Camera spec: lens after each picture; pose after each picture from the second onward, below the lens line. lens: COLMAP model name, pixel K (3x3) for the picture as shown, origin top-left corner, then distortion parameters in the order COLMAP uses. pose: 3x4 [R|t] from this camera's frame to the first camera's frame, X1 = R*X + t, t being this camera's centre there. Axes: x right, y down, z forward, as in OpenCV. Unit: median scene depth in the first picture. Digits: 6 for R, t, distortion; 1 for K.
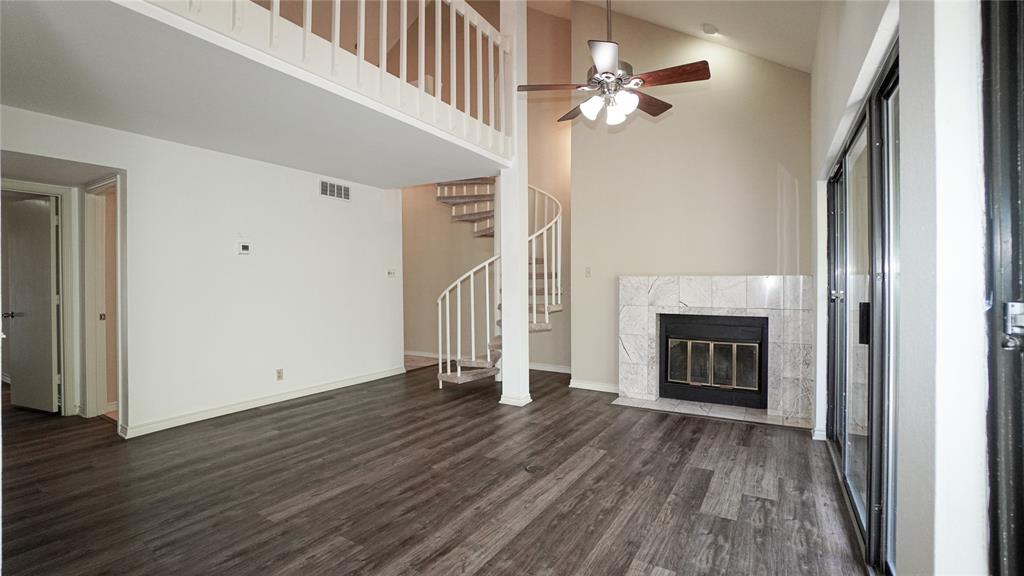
lens RADIAL K [[452.0, 0, 505.6], [0, 452.0, 285.1], [0, 0, 1]] dist [-0.060169, 0.021985]
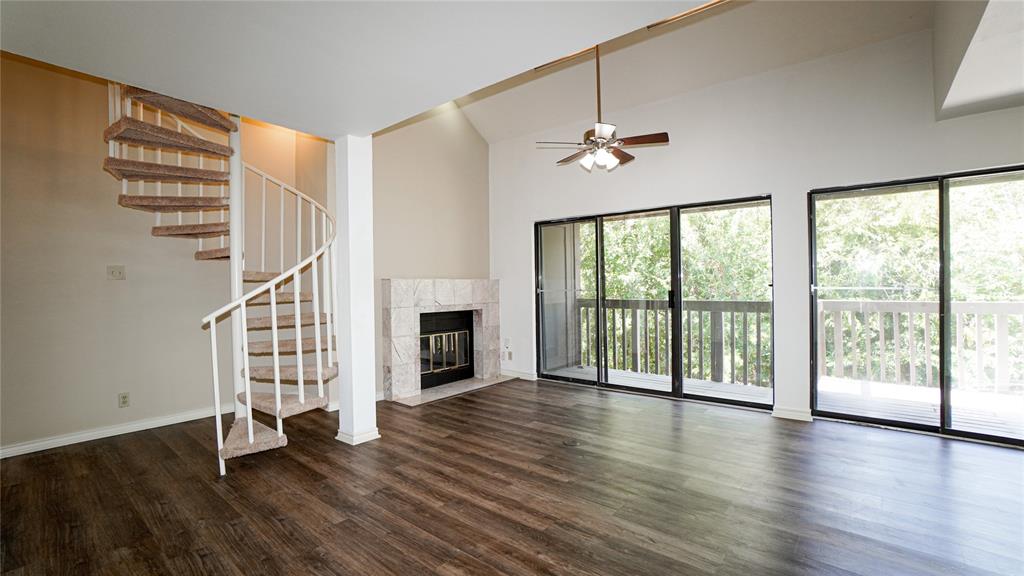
lens RADIAL K [[452.0, 0, 505.6], [0, 452.0, 285.1], [0, 0, 1]] dist [-0.060169, 0.021985]
pose [[0.141413, 0.000934, 0.989950, -0.767813], [0.015077, 0.999882, -0.003097, 0.001731], [-0.989836, 0.015363, 0.141382, 0.691611]]
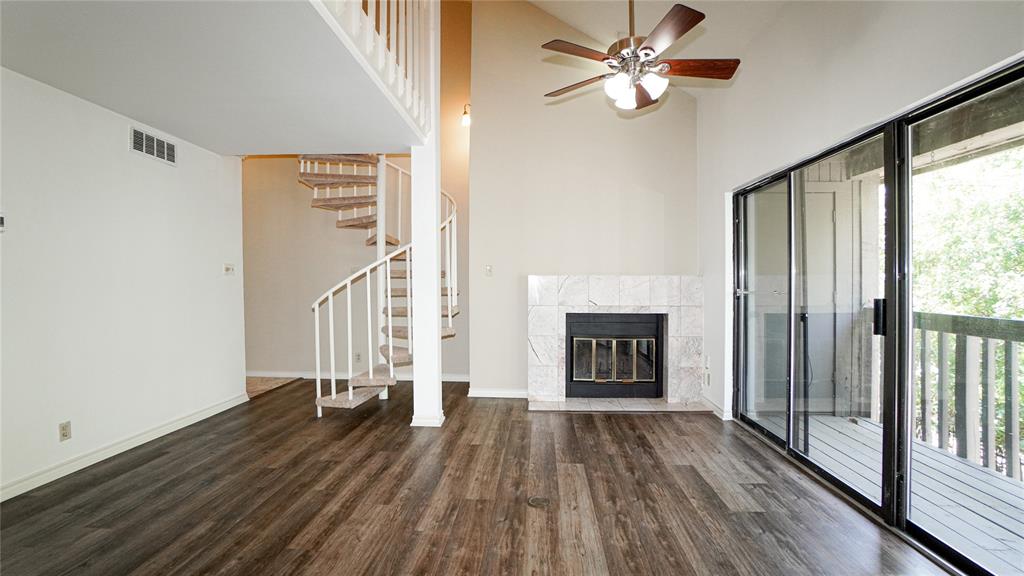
lens RADIAL K [[452.0, 0, 505.6], [0, 452.0, 285.1], [0, 0, 1]] dist [-0.060169, 0.021985]
pose [[0.885824, -0.002116, 0.464016, -0.262886], [0.002143, 0.999998, 0.000469, 0.000524], [-0.464016, 0.000579, 0.885826, 0.196303]]
